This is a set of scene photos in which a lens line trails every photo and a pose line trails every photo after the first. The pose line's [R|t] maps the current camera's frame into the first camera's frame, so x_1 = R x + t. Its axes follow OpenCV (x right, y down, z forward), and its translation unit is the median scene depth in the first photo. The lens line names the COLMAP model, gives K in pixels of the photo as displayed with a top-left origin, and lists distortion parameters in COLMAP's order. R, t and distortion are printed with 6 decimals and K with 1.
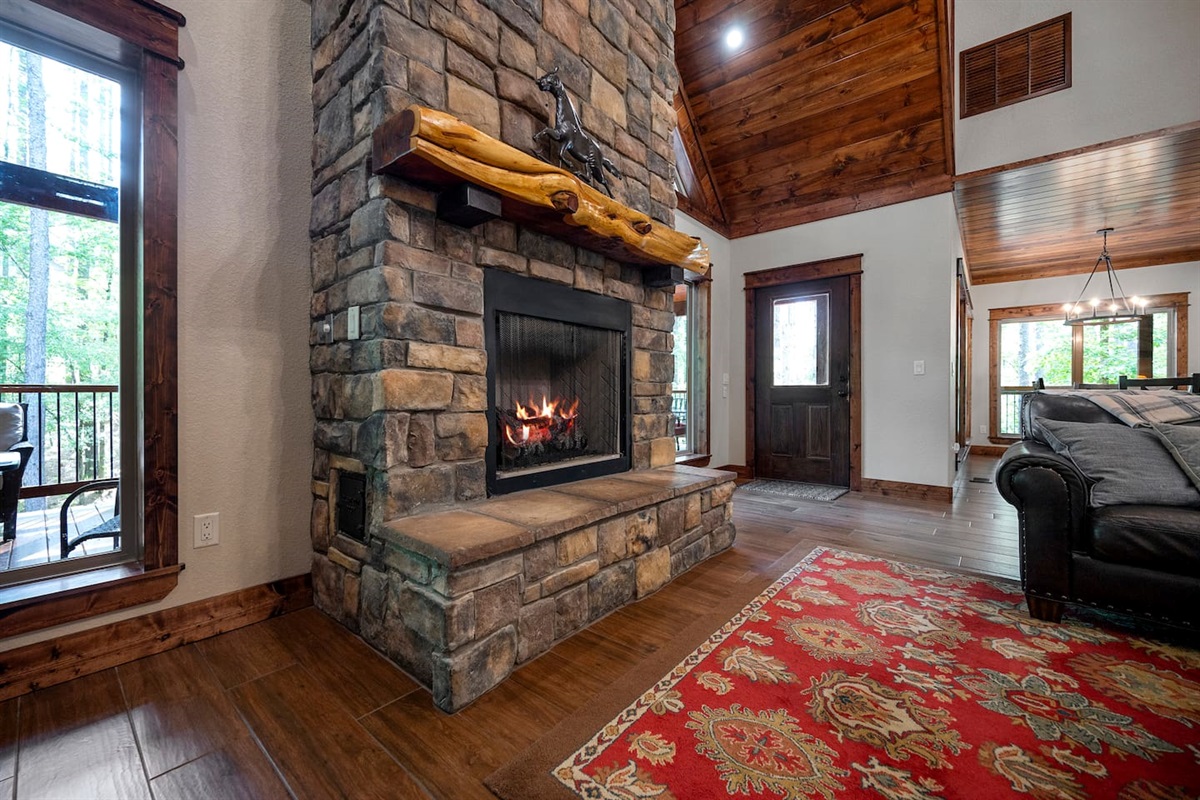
lens RADIAL K [[480.4, 0, 599.1], [0, 480.4, 398.7], [0, 0, 1]] dist [-0.002435, -0.000005]
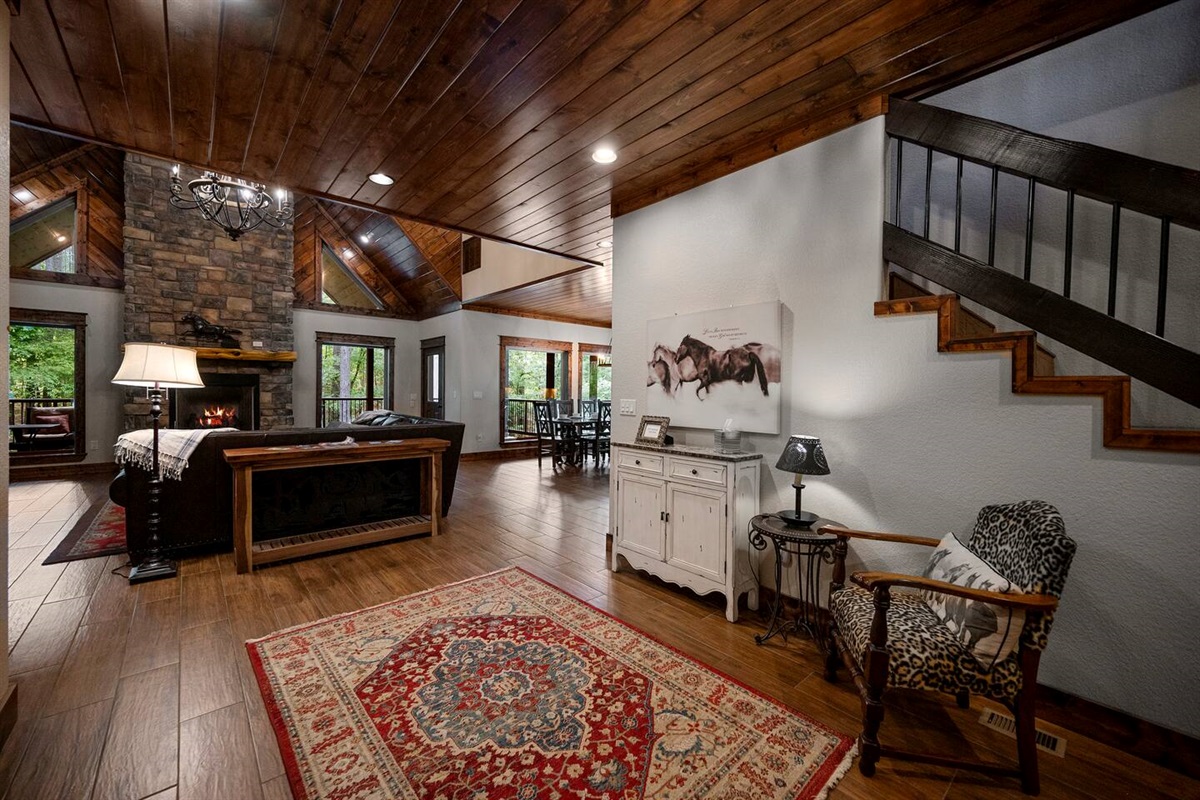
lens RADIAL K [[480.4, 0, 599.9], [0, 480.4, 398.9], [0, 0, 1]] dist [-0.002435, -0.000005]
pose [[0.986584, 0.013887, -0.162662, 2.445383], [-0.012054, 0.999852, 0.012250, -0.122715], [0.162808, -0.010125, 0.986606, -1.363631]]
